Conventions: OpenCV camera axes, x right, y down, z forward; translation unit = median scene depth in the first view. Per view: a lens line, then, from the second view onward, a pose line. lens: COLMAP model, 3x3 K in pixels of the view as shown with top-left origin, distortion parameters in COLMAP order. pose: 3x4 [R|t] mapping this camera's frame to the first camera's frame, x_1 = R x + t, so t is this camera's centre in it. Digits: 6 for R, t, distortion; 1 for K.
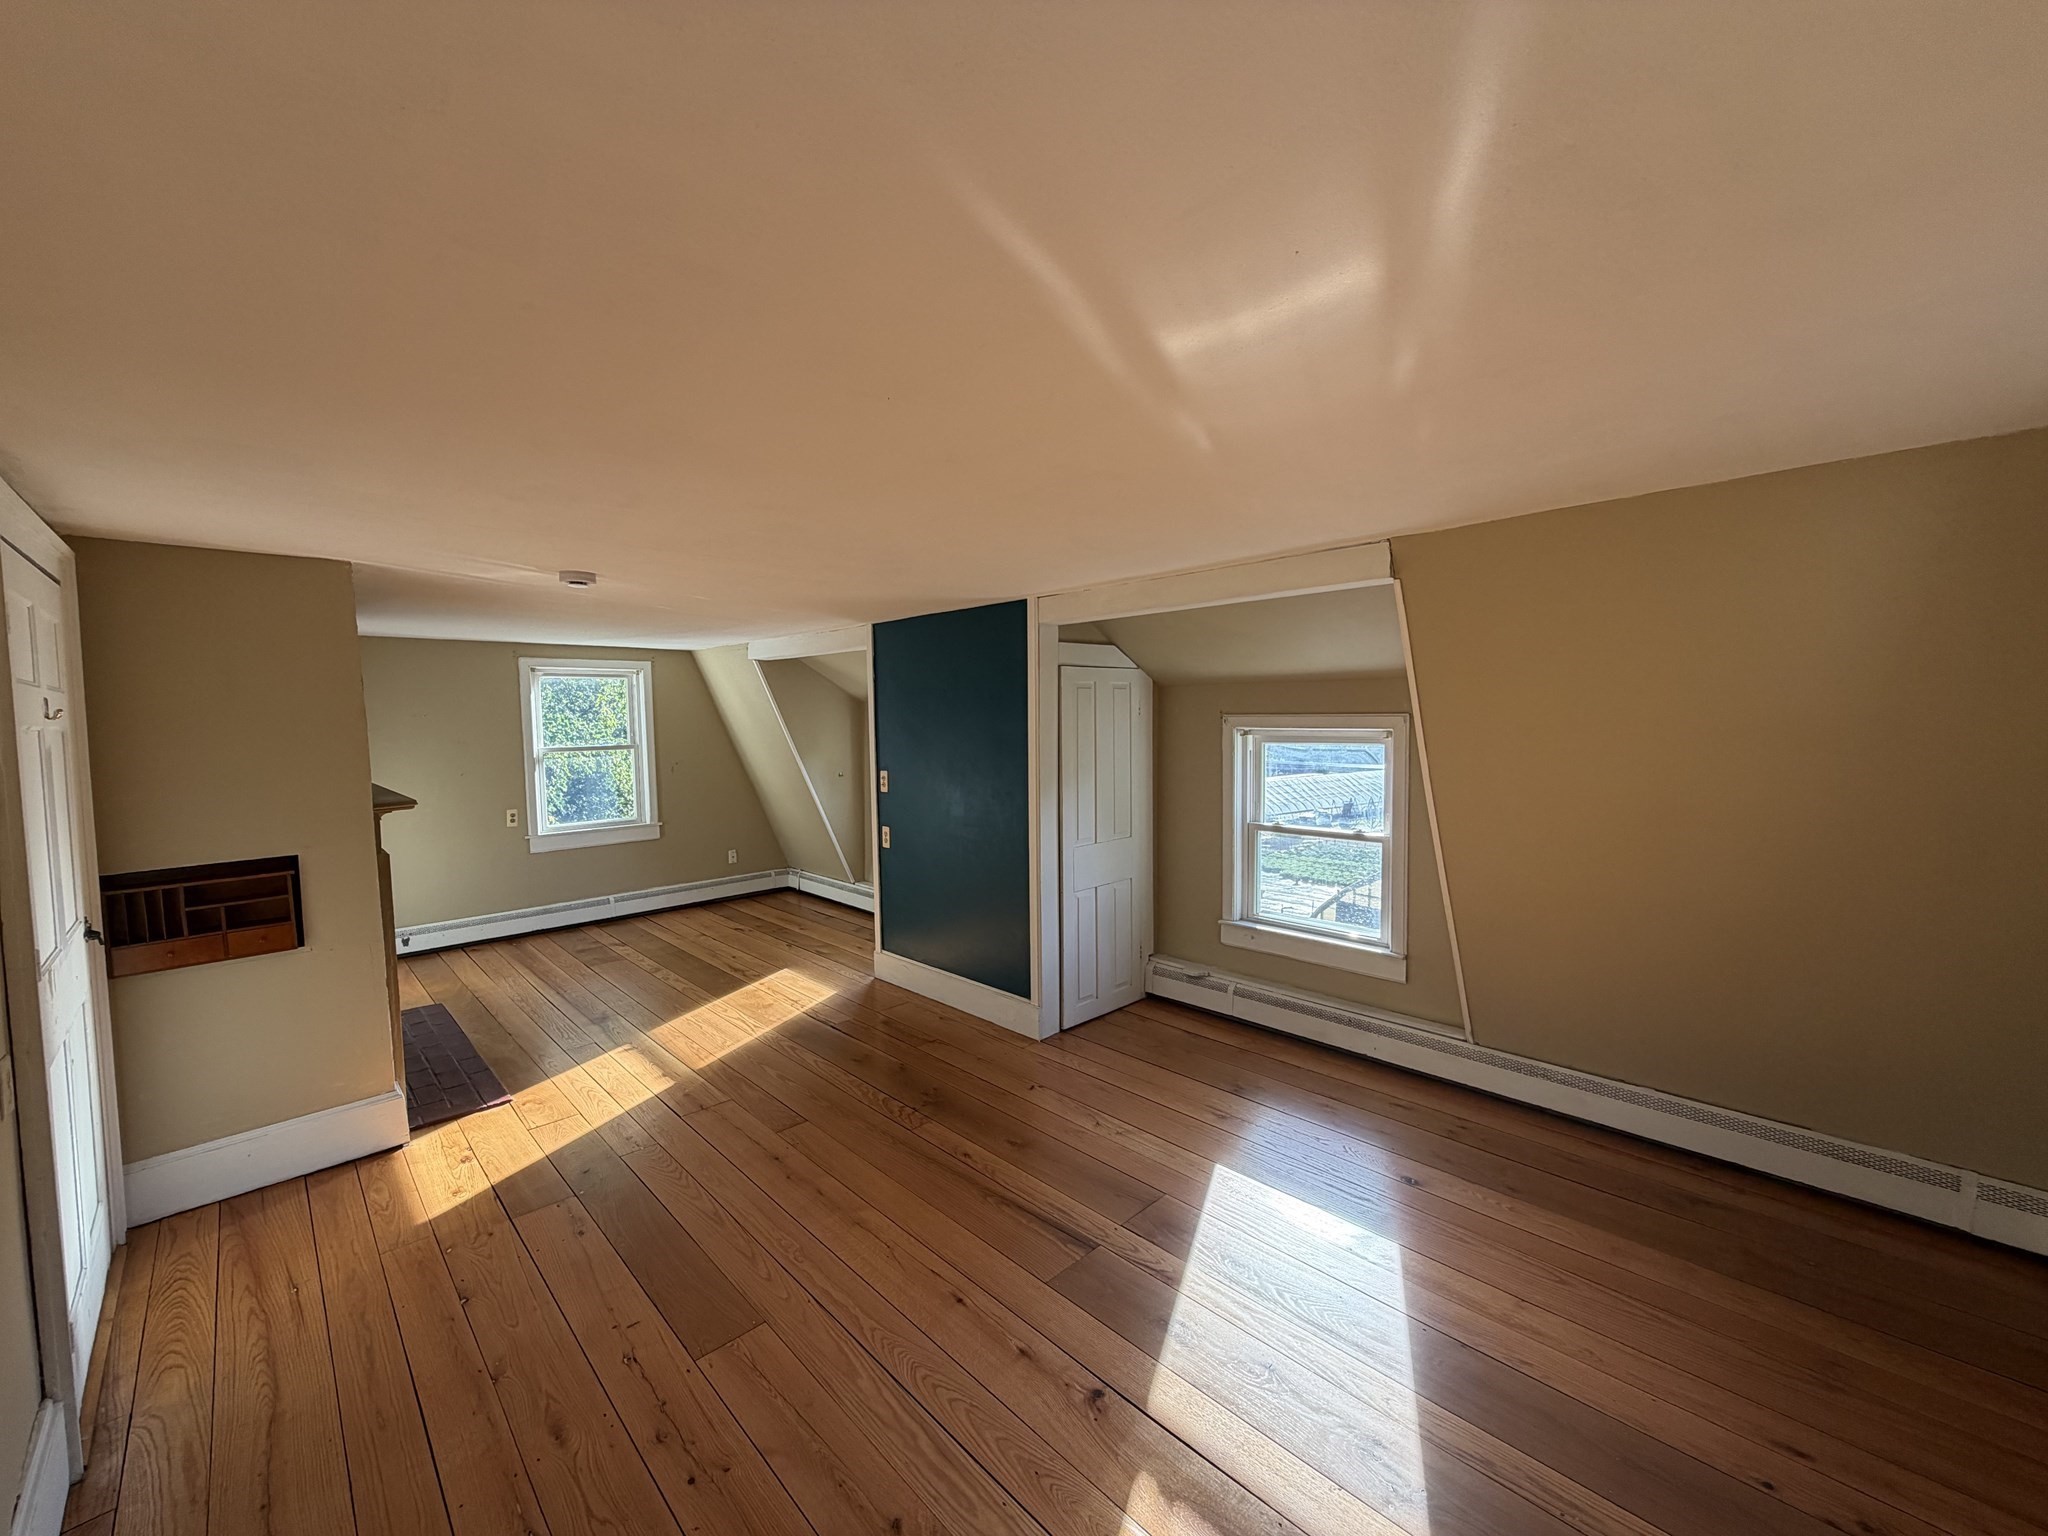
lens RADIAL K [[803.4, 0, 1024.0], [0, 803.4, 768.0], [0, 0, 1]] dist [0.001129, 0.000601]
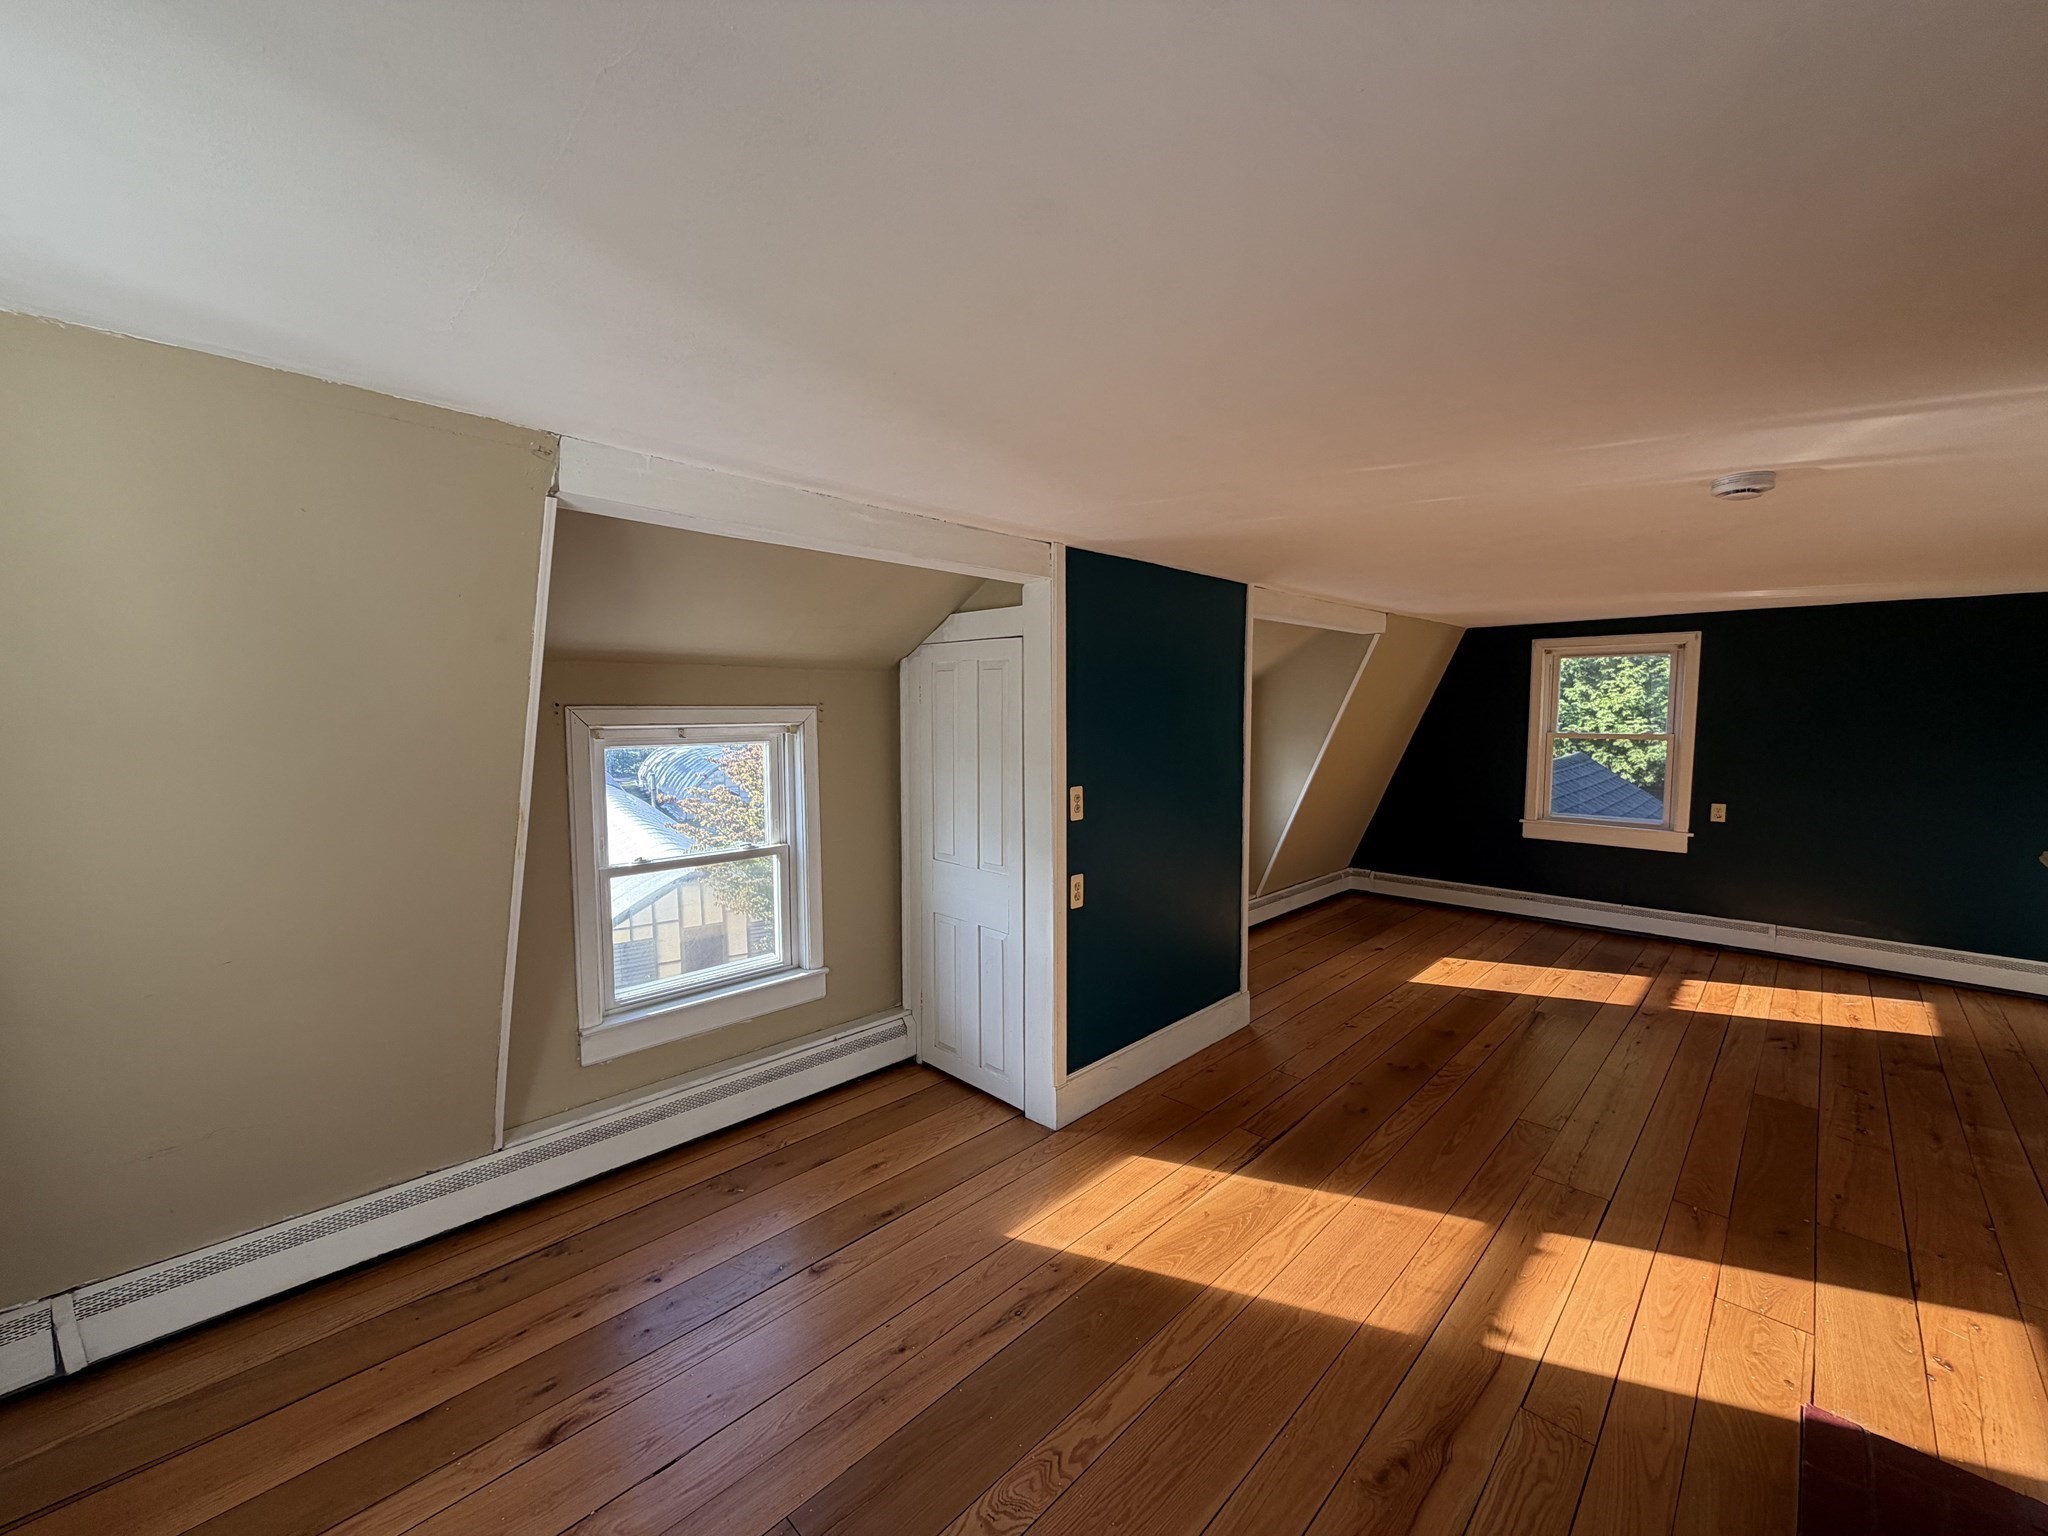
lens RADIAL K [[803.4, 0, 1024.0], [0, 803.4, 768.0], [0, 0, 1]] dist [0.001129, 0.000601]
pose [[-0.012873, -0.058442, 0.998208, -0.910541], [0.067358, 0.995972, 0.059180, -0.057286], [-0.997646, 0.067999, -0.008885, 1.194165]]
